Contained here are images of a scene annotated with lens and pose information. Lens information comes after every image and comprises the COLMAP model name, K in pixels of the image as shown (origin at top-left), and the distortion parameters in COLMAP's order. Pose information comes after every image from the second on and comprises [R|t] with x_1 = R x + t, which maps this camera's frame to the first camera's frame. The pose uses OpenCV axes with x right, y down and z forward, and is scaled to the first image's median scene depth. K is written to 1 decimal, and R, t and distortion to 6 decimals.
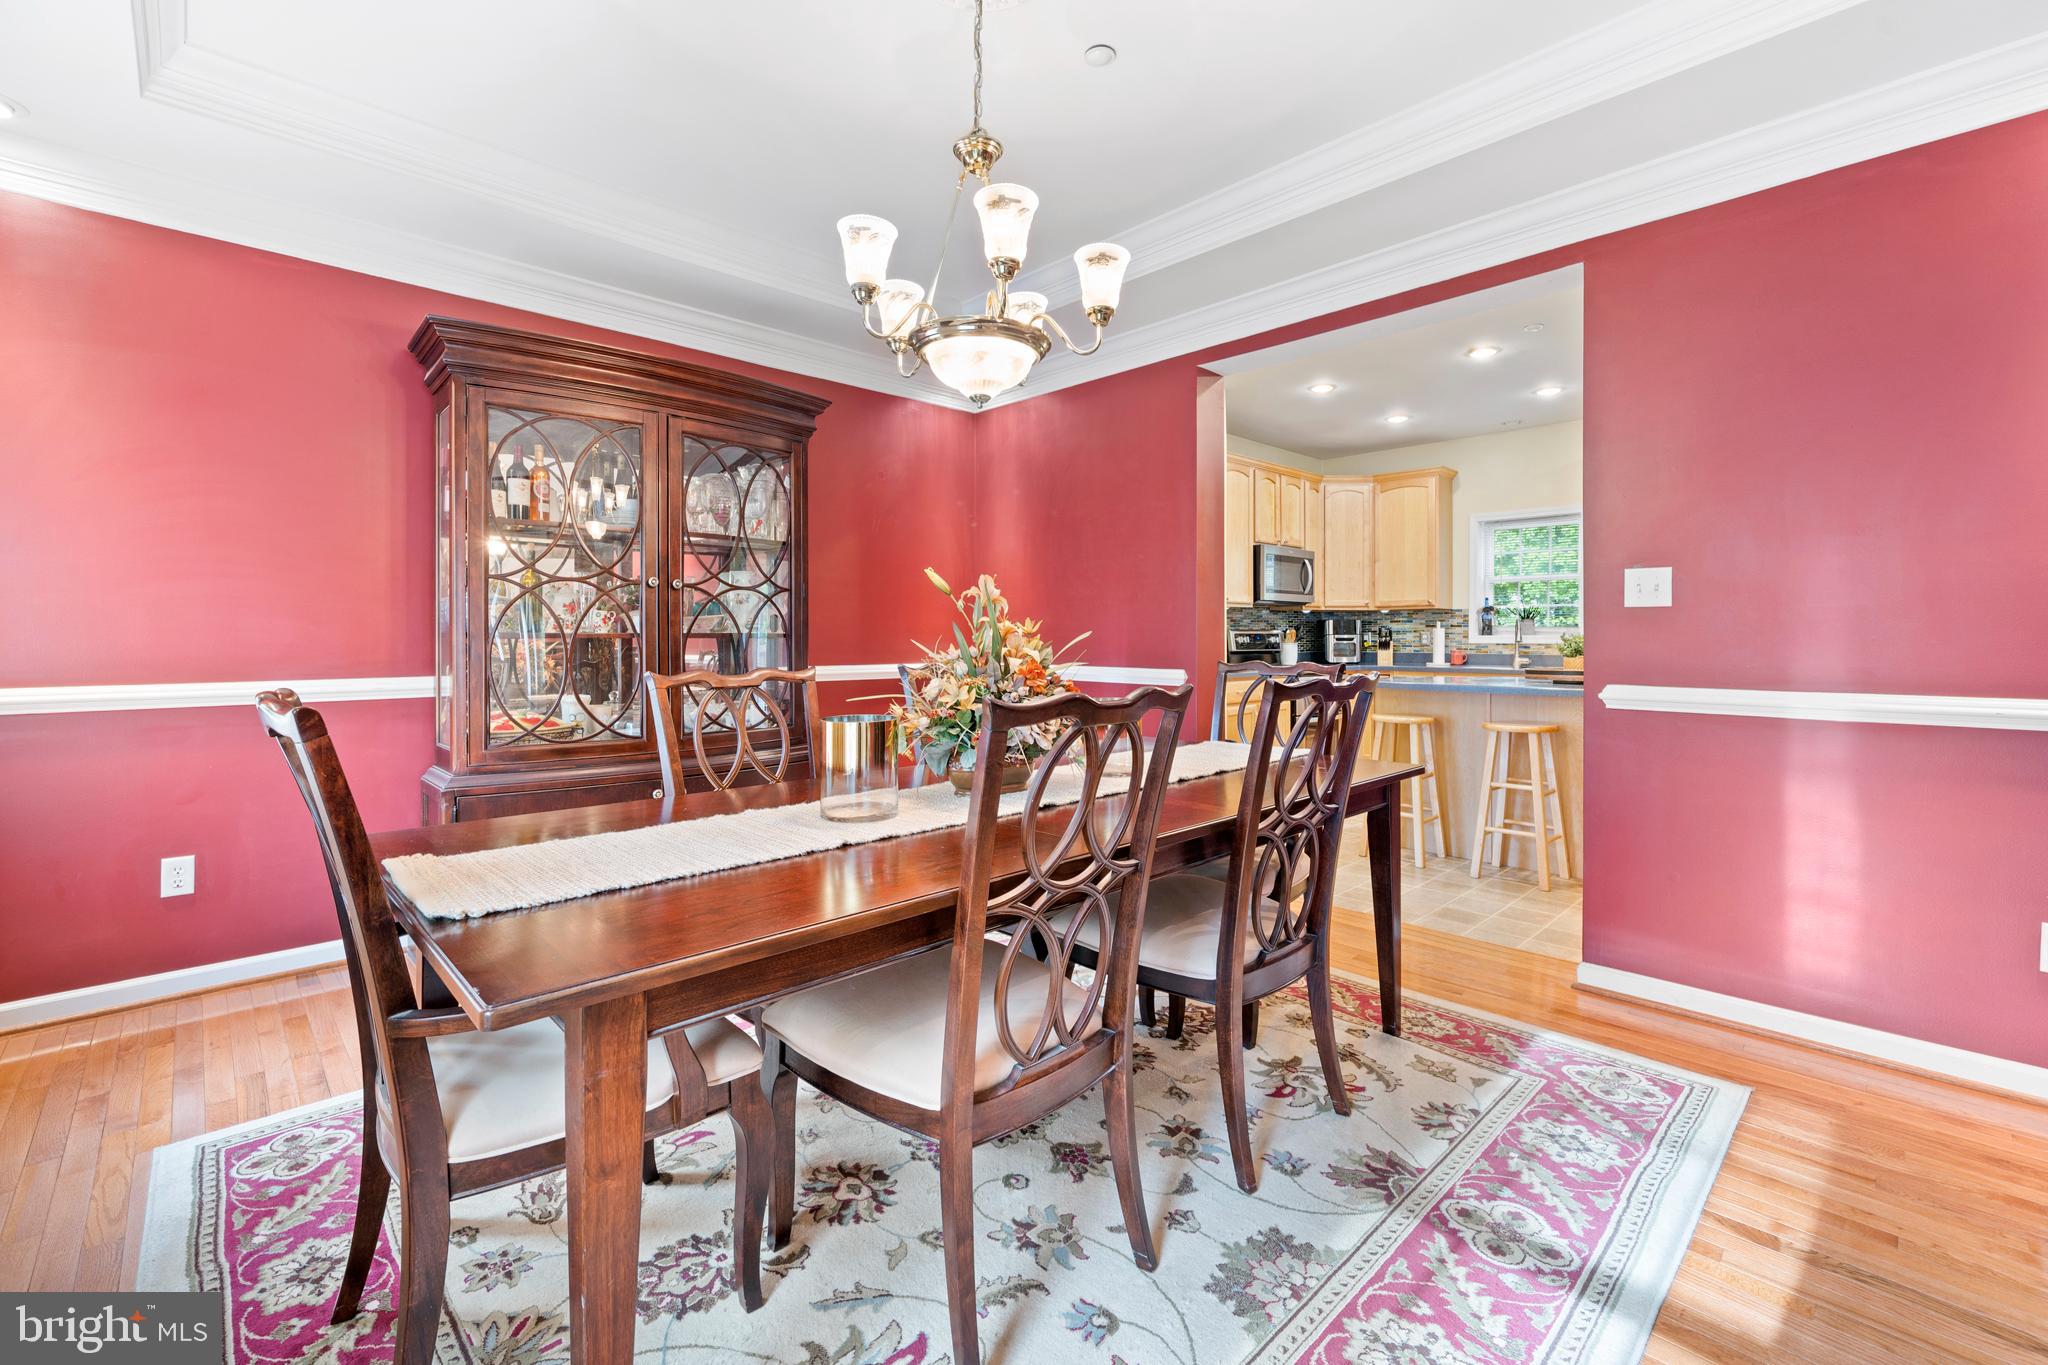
lens RADIAL K [[889.2, 0, 1040.9], [0, 889.2, 647.7], [0, 0, 1]] dist [-0.001630, 0.000315]
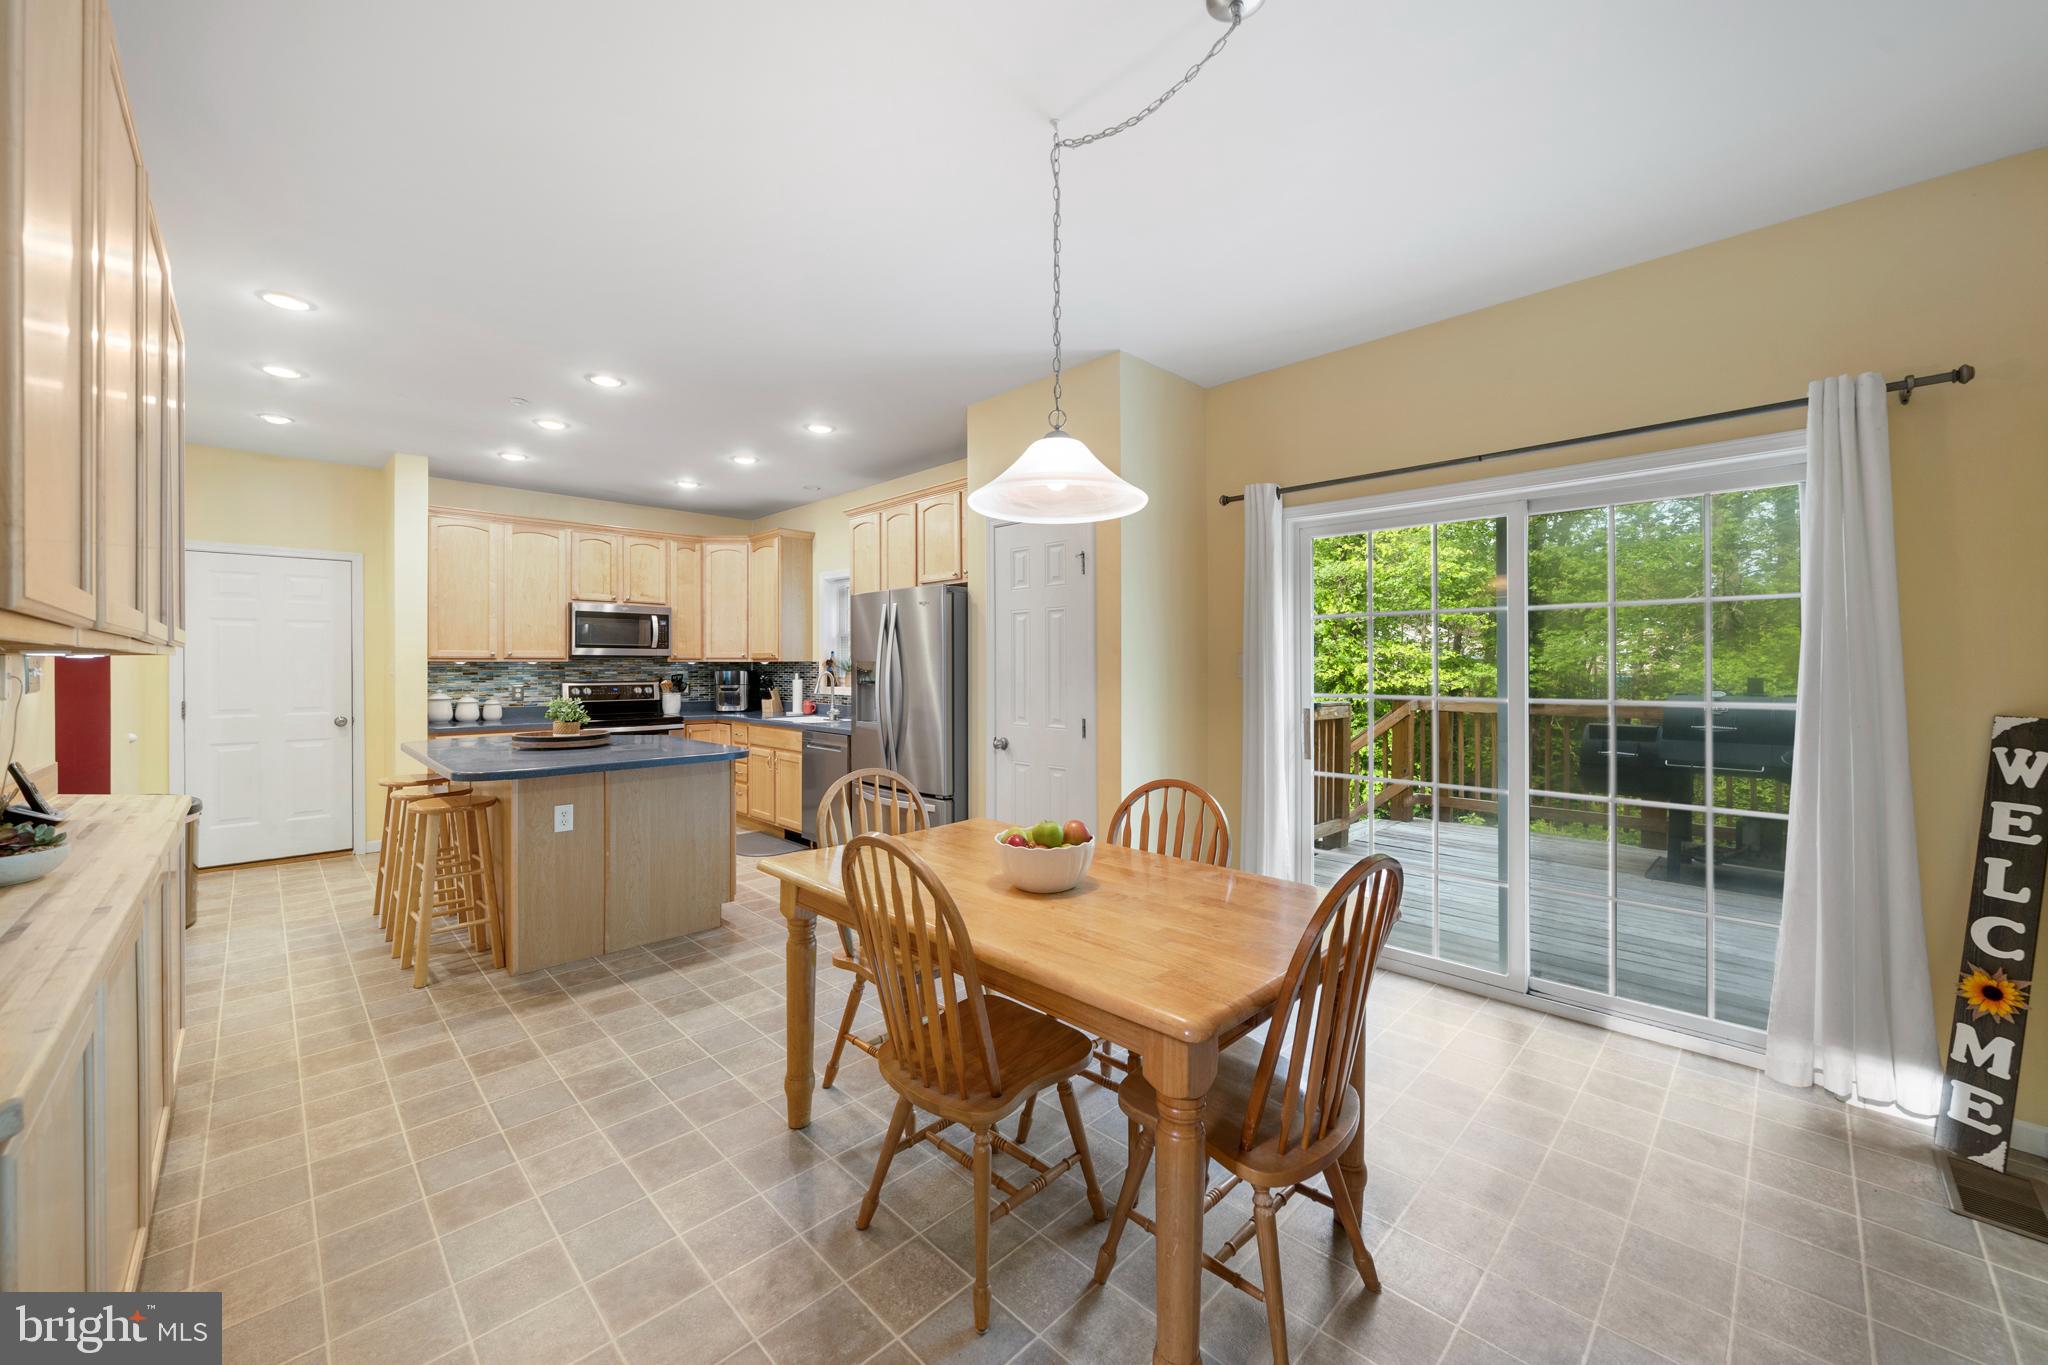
lens RADIAL K [[788.9, 0, 1029.4], [0, 788.9, 668.9], [0, 0, 1]] dist [0.015638, -0.000010]
pose [[0.999581, 0.001679, 0.028886, 0.721848], [-0.001614, 0.999996, -0.002299, -0.033924], [-0.028890, 0.002252, 0.999580, 0.039619]]
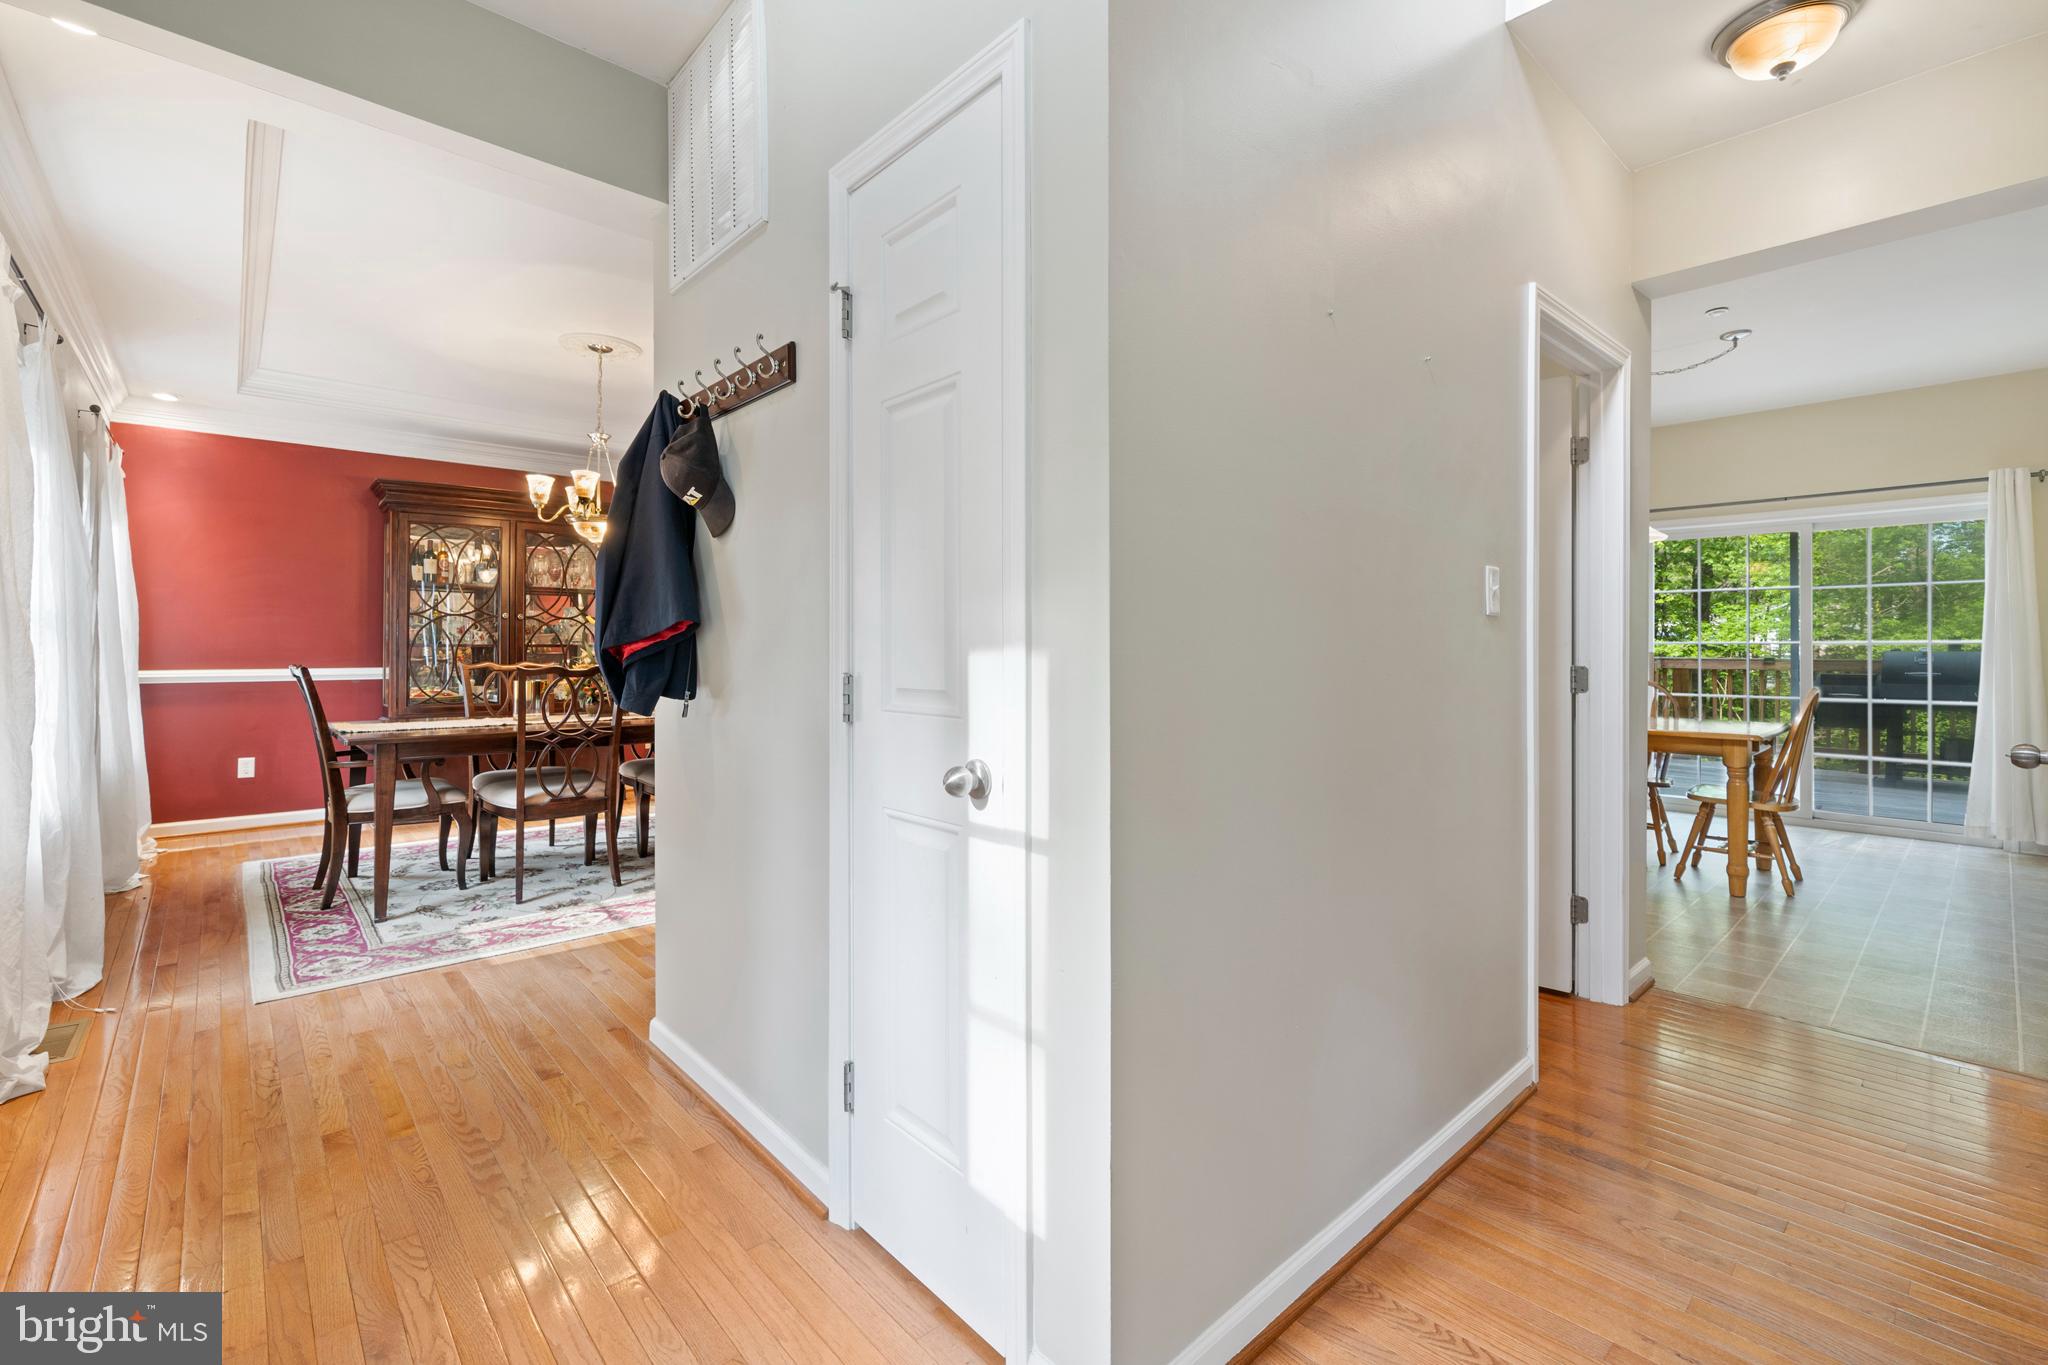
lens RADIAL K [[889.2, 0, 1020.5], [0, 889.2, 654.6], [0, 0, 1]] dist [-0.001630, 0.000315]
pose [[0.999569, 0.008488, -0.028117, 0.310184], [-0.008631, 0.999950, -0.004961, 0.001629], [0.028074, 0.005201, 0.999592, -0.359293]]
